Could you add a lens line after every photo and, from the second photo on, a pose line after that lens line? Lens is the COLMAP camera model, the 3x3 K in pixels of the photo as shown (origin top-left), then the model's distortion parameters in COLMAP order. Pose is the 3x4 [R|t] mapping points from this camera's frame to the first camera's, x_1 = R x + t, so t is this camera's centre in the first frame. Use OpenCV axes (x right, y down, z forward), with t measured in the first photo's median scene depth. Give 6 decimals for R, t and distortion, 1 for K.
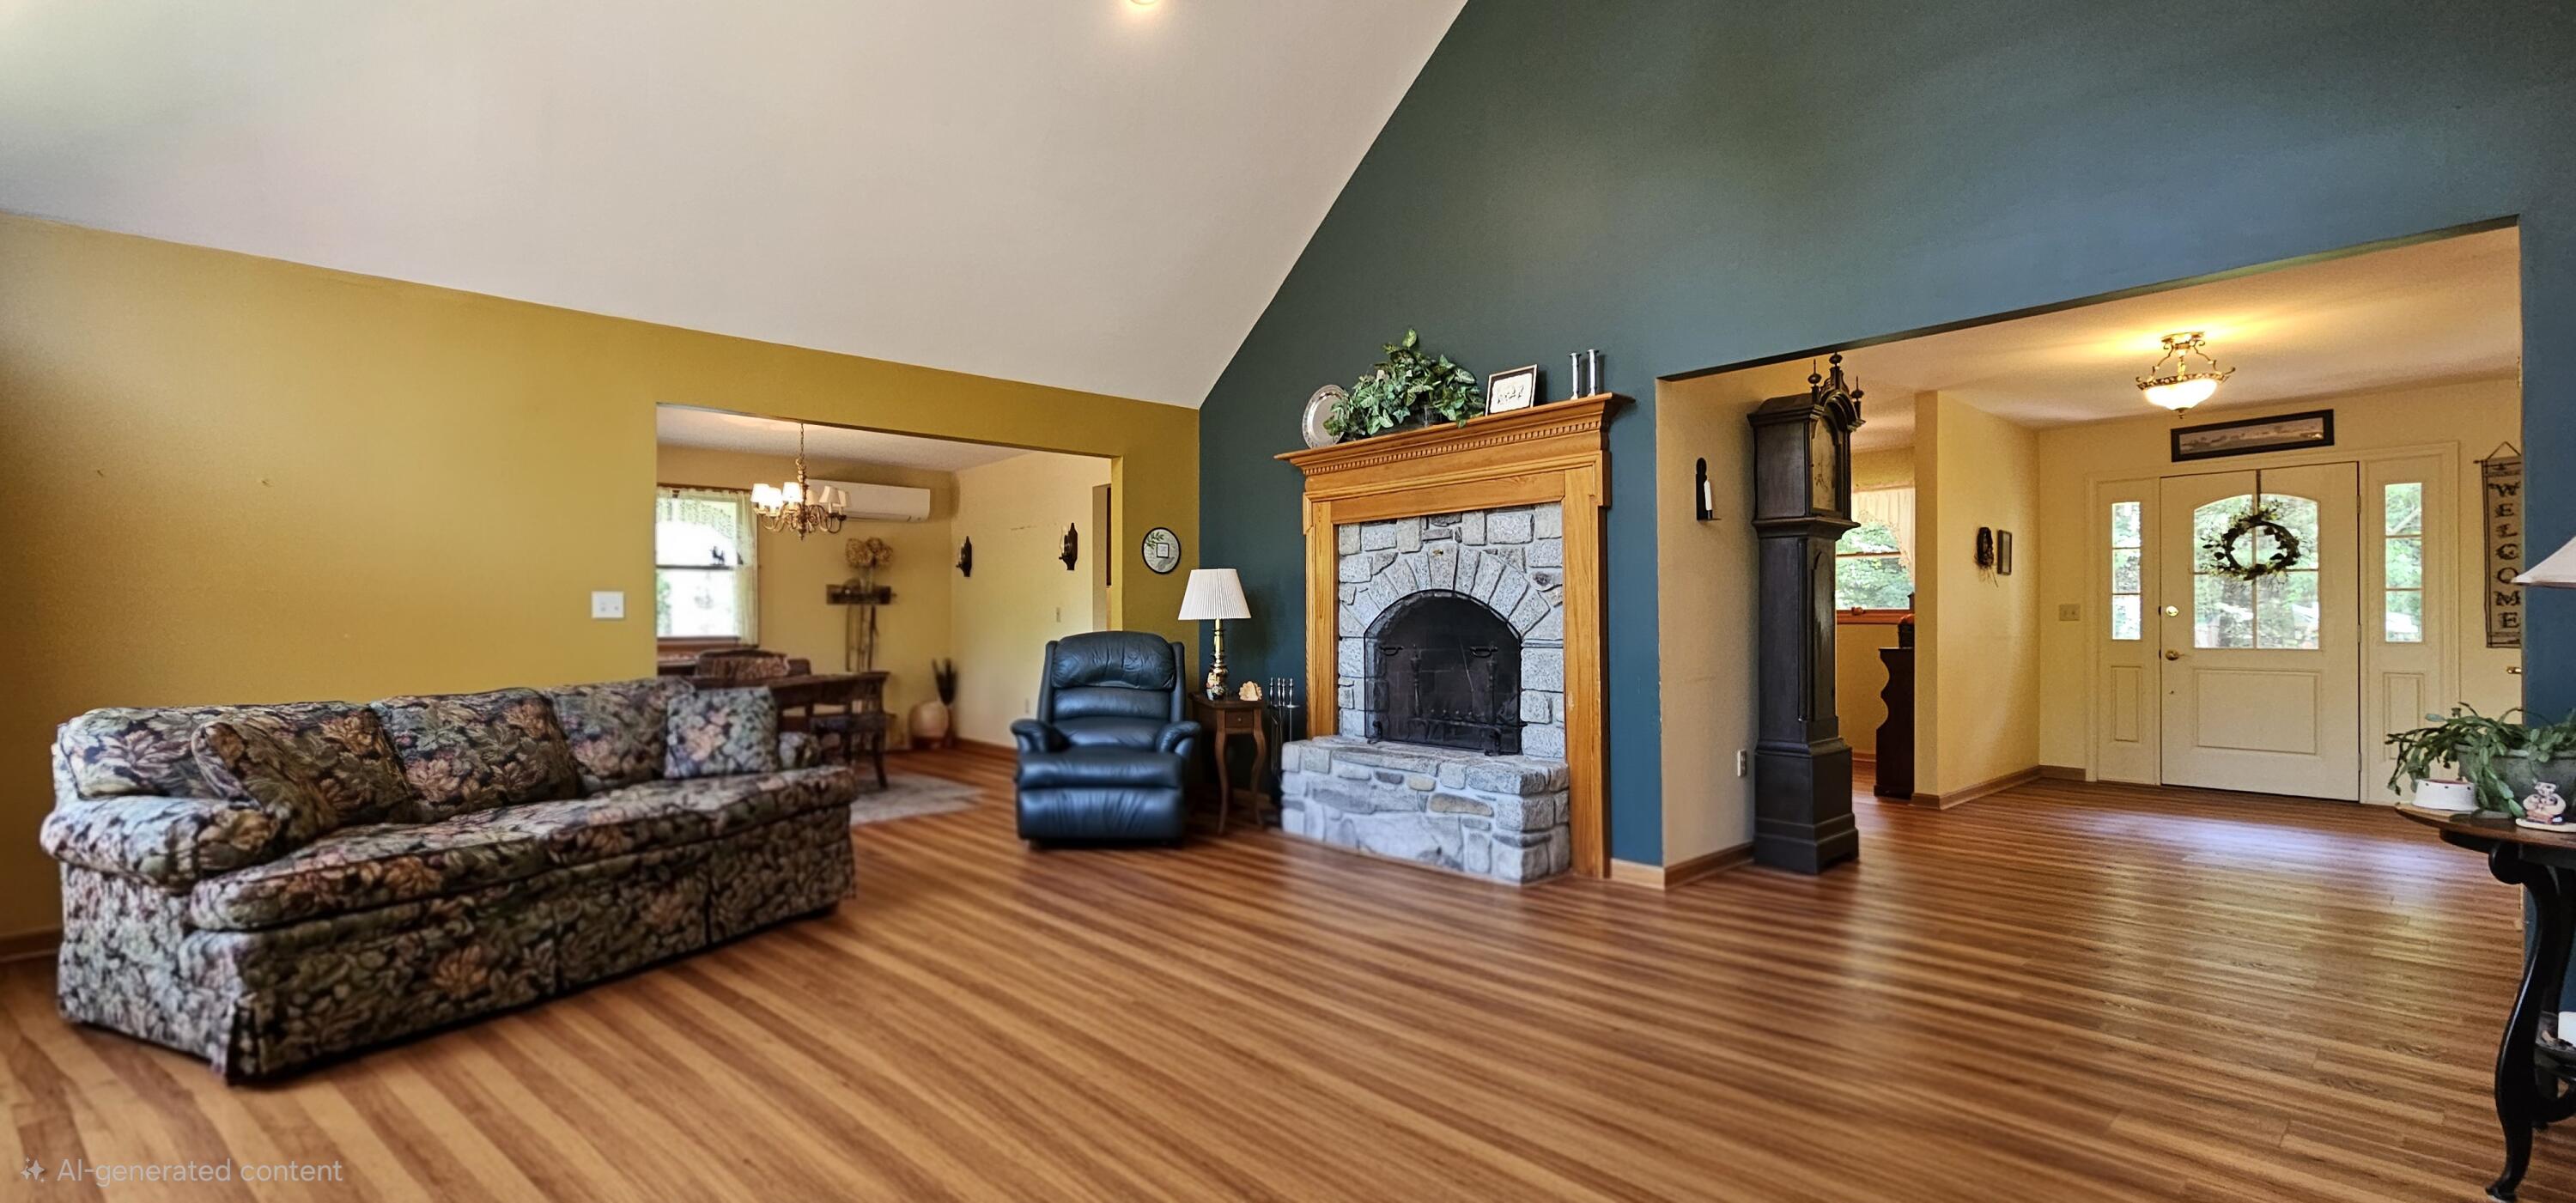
lens RADIAL K [[1070.1, 0, 1281.0], [0, 1070.1, 616.0], [0, 0, 1]] dist [-0.000621, 0.000234]
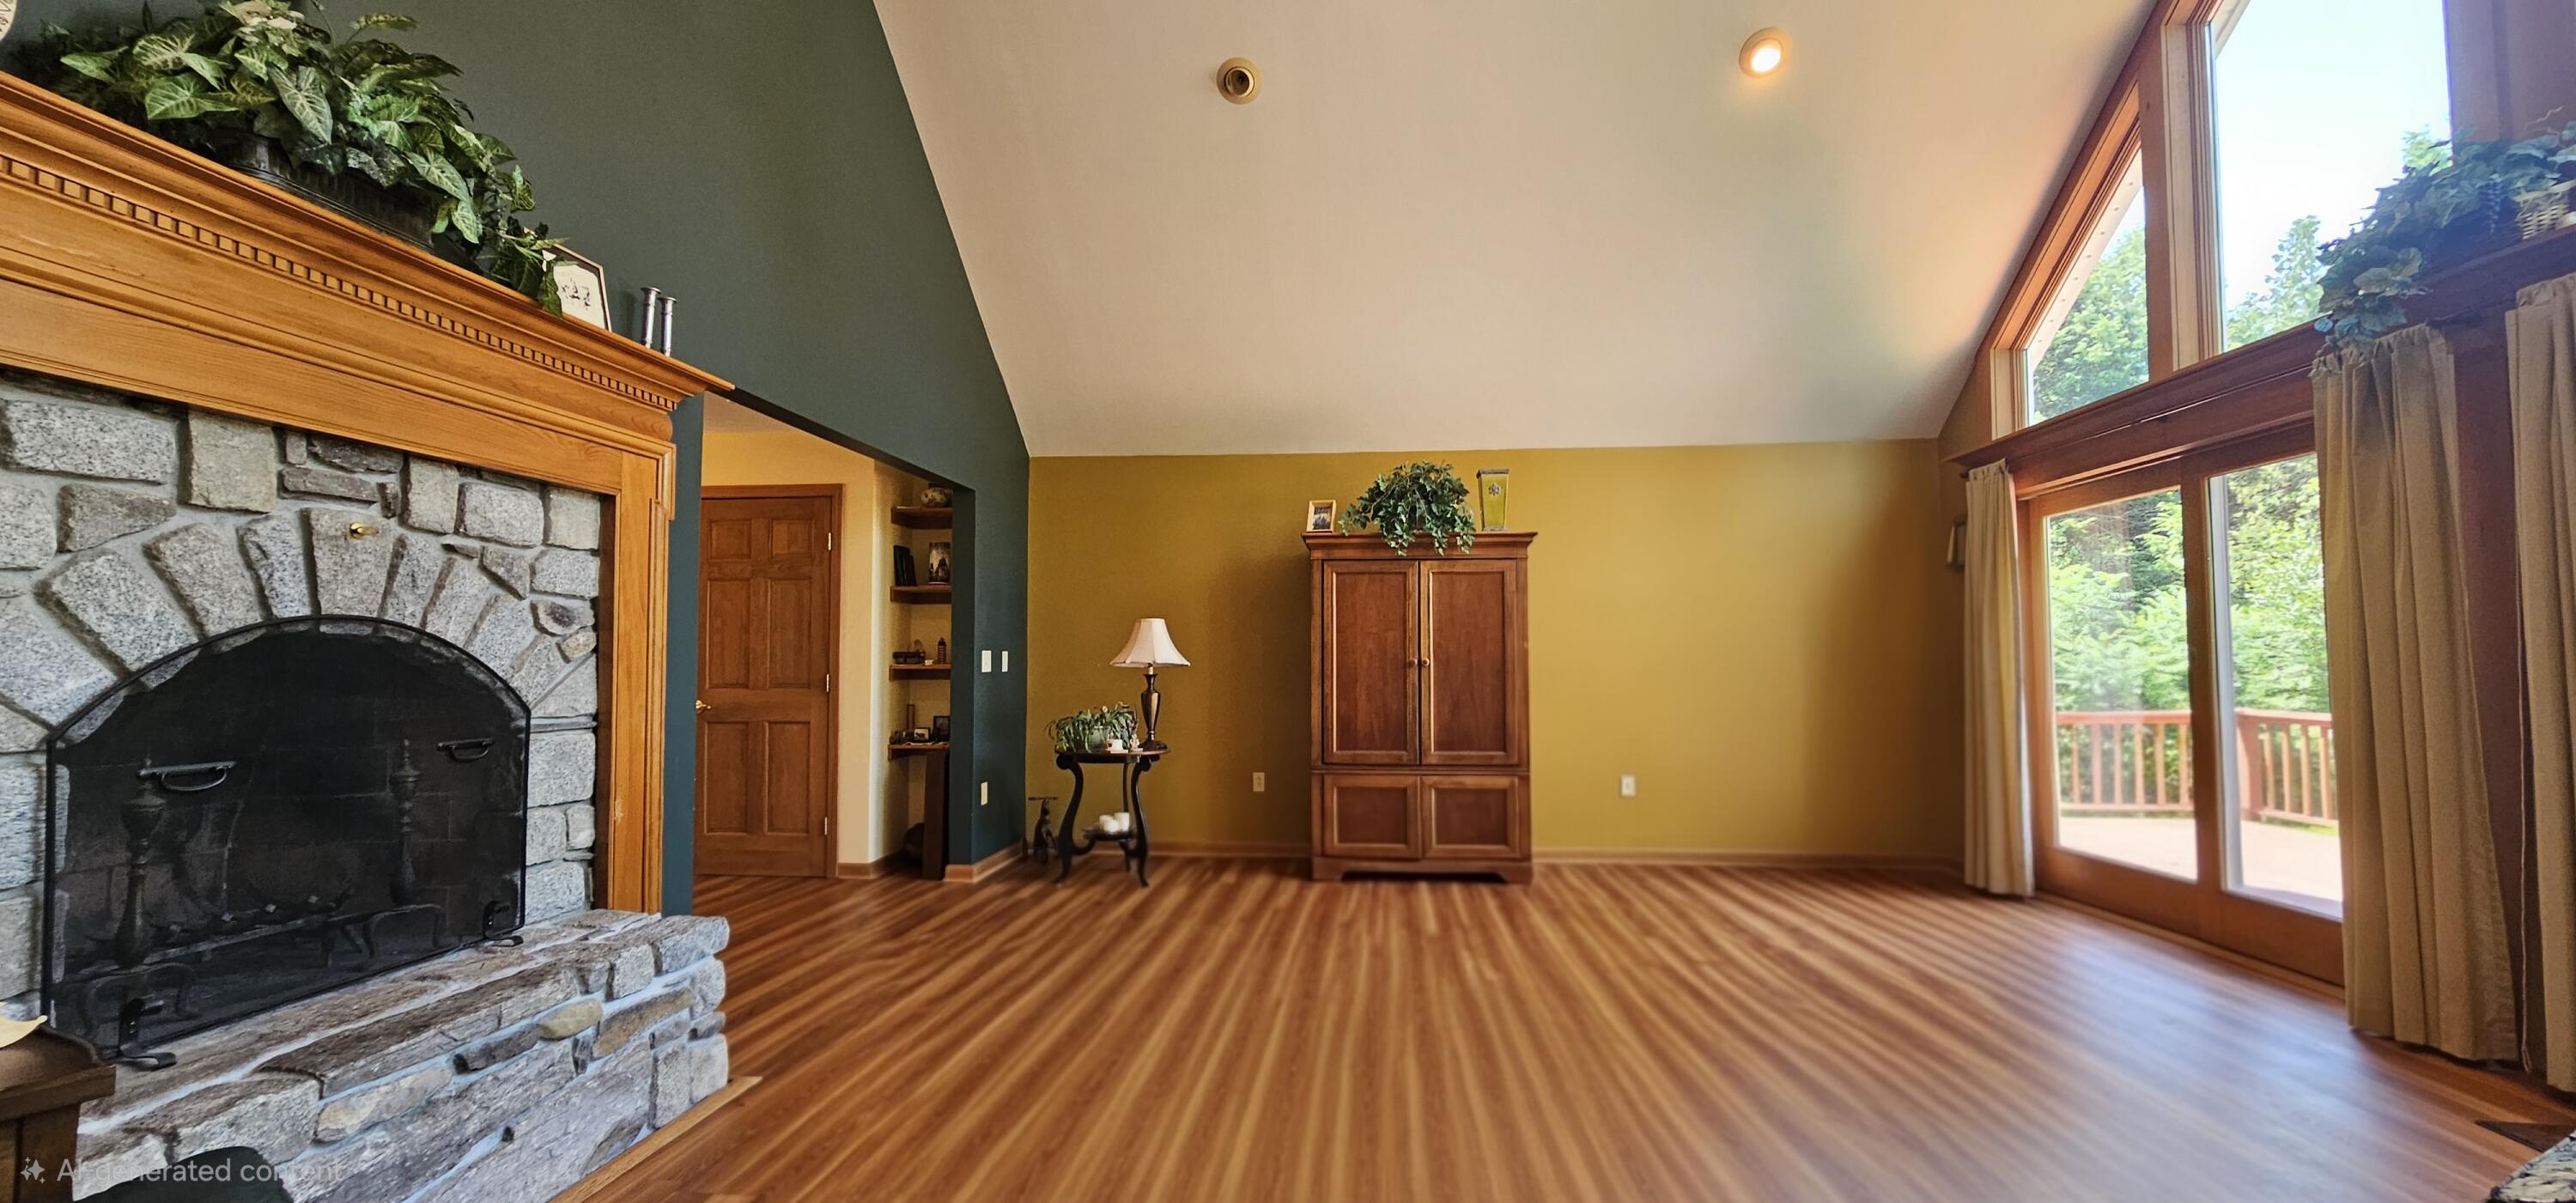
lens RADIAL K [[1070.1, 0, 1283.1], [0, 1070.1, 610.4], [0, 0, 1]] dist [-0.000621, 0.000234]
pose [[-0.669828, 0.048988, 0.740899, -0.444173], [0.003270, 0.998006, -0.063031, 0.001459], [-0.742510, -0.039798, -0.668652, 1.056102]]
